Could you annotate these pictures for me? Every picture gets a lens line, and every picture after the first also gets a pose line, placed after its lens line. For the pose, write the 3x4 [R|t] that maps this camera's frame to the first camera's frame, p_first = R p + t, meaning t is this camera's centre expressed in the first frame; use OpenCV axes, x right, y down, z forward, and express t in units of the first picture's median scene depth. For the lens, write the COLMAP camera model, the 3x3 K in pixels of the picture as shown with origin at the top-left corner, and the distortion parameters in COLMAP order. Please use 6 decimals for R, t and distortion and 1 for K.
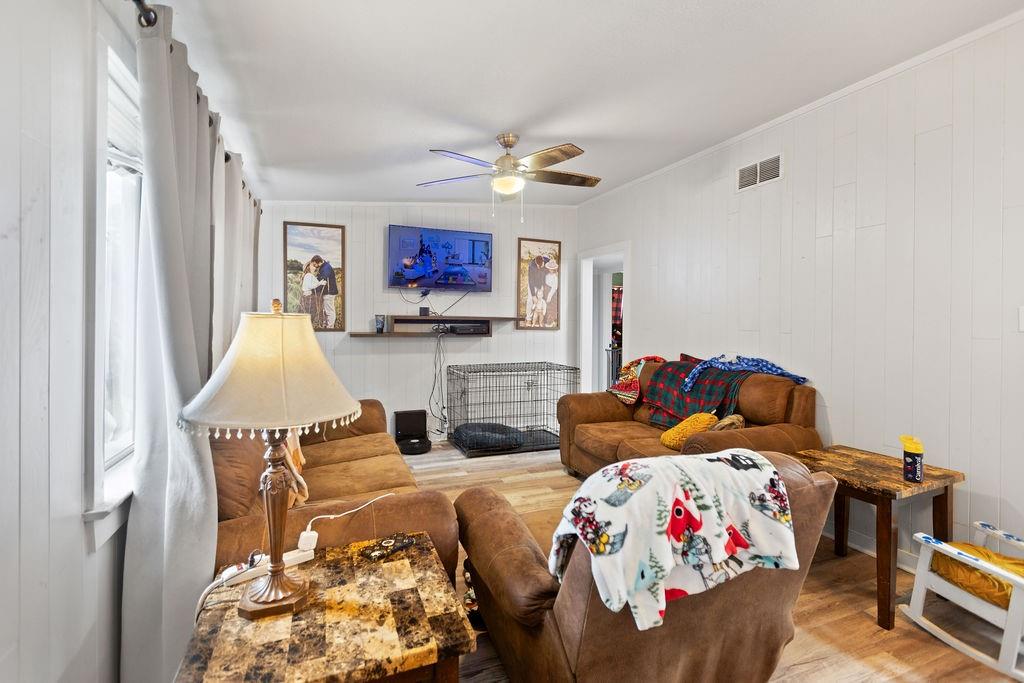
lens RADIAL K [[466.4, 0, 514.2], [0, 466.4, 325.1], [0, 0, 1]] dist [-0.002174, -0.000974]
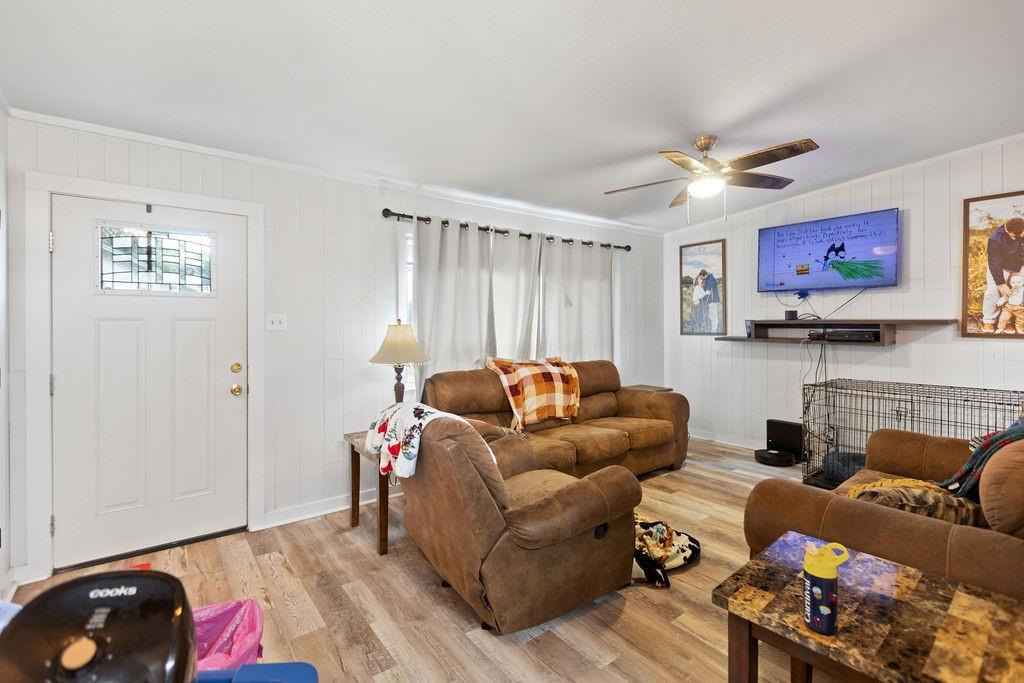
lens RADIAL K [[466.4, 0, 513.2], [0, 466.4, 331.4], [0, 0, 1]] dist [-0.002174, -0.000974]
pose [[0.263738, 0.006738, -0.964571, 0.550353], [-0.000724, 0.999977, 0.006787, -0.003361], [0.964594, -0.001092, 0.263736, 0.230643]]
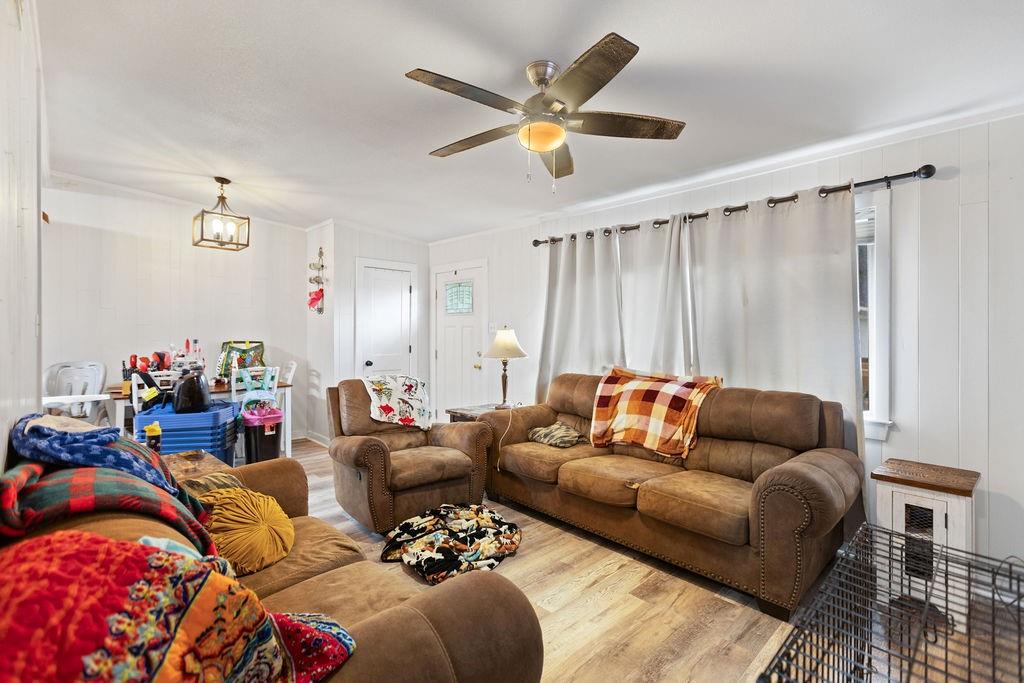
lens RADIAL K [[466.4, 0, 510.1], [0, 466.4, 331.9], [0, 0, 1]] dist [-0.002174, -0.000974]
pose [[-0.930201, -0.003191, -0.367036, 0.190390], [-0.007574, 0.999916, 0.010503, -0.014174], [0.366972, 0.012550, -0.930147, 1.078028]]
